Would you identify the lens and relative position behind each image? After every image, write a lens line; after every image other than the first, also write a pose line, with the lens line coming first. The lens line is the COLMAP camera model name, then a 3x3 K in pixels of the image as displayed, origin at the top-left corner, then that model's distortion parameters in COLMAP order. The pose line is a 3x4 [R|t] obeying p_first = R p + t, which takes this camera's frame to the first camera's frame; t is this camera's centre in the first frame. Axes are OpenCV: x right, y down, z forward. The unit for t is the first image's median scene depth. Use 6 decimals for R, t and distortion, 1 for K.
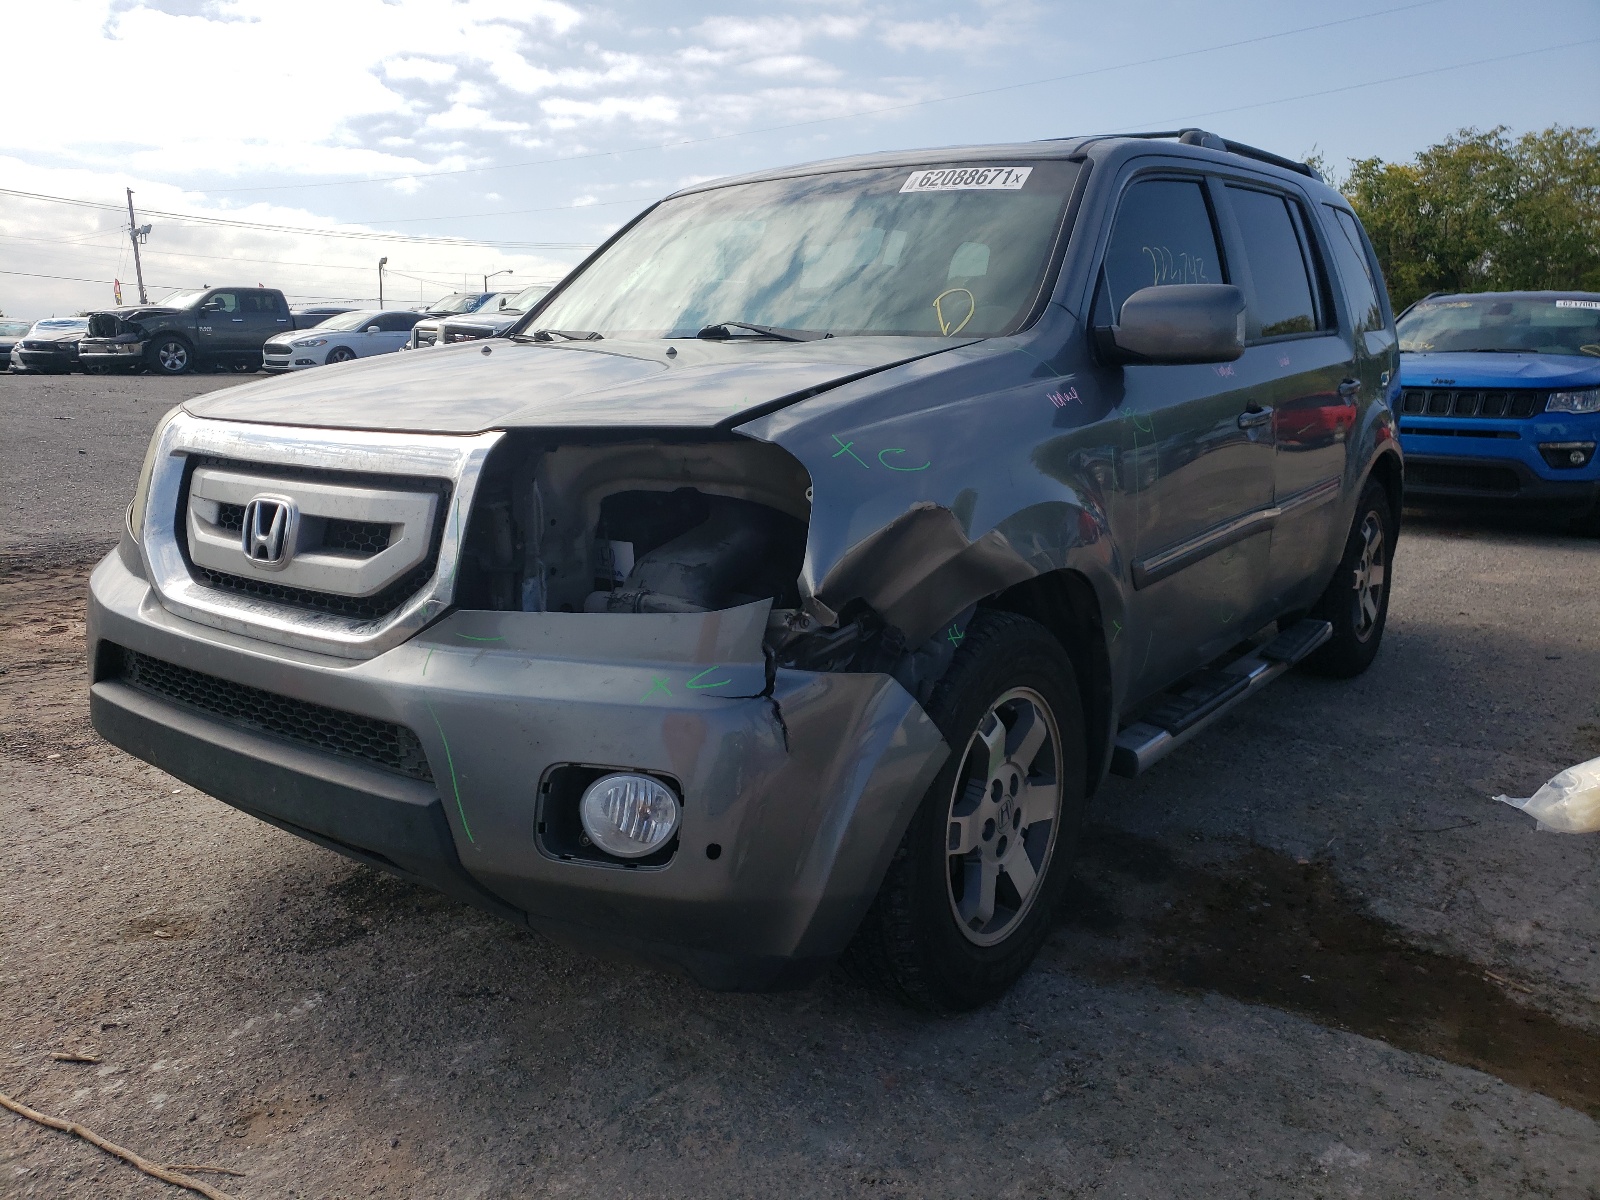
lens RADIAL K [[1246.9, 0, 773.4], [0, 1246.9, 597.1], [0, 0, 1]] dist [-0.035138, 0.081463]
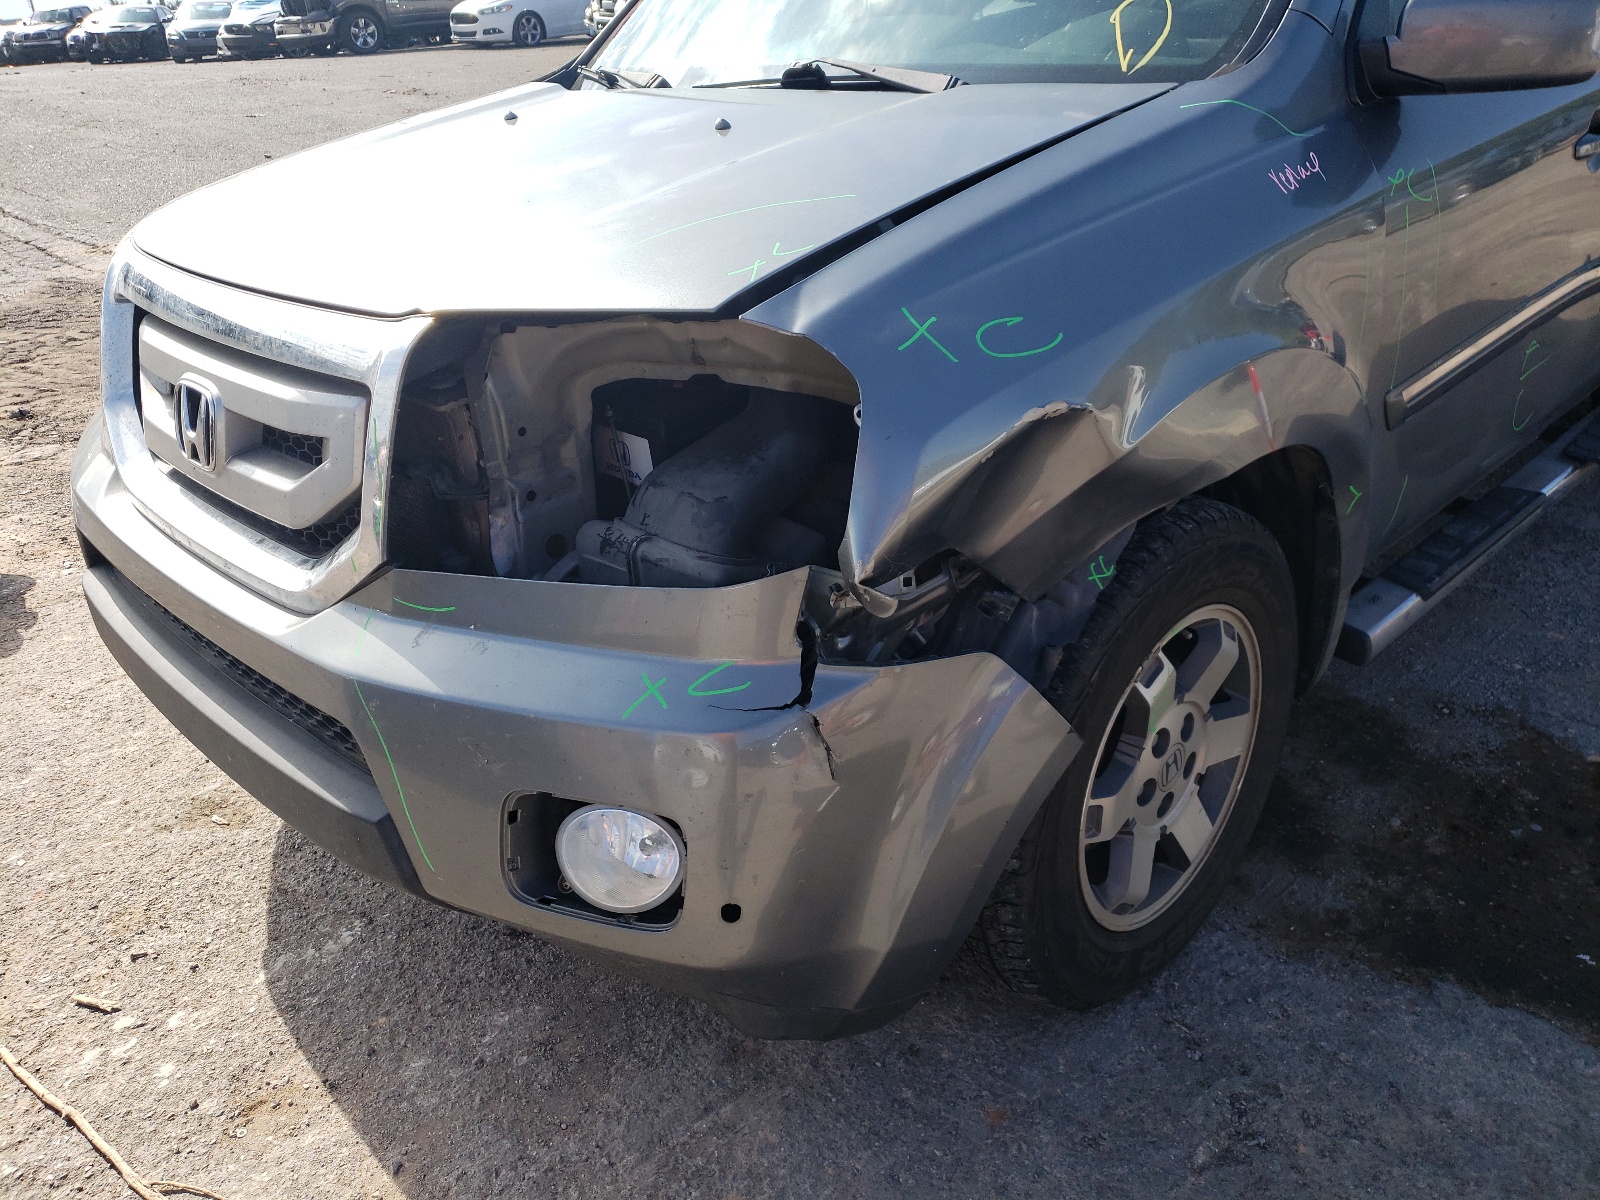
lens RADIAL K [[1246.9, 0, 773.4], [0, 1246.9, 597.1], [0, 0, 1]] dist [-0.035138, 0.081463]
pose [[0.984975, 0.012421, -0.172247, 0.083826], [0.032816, 0.965775, 0.257297, -0.136907], [0.169548, -0.259084, 0.950857, 0.295572]]
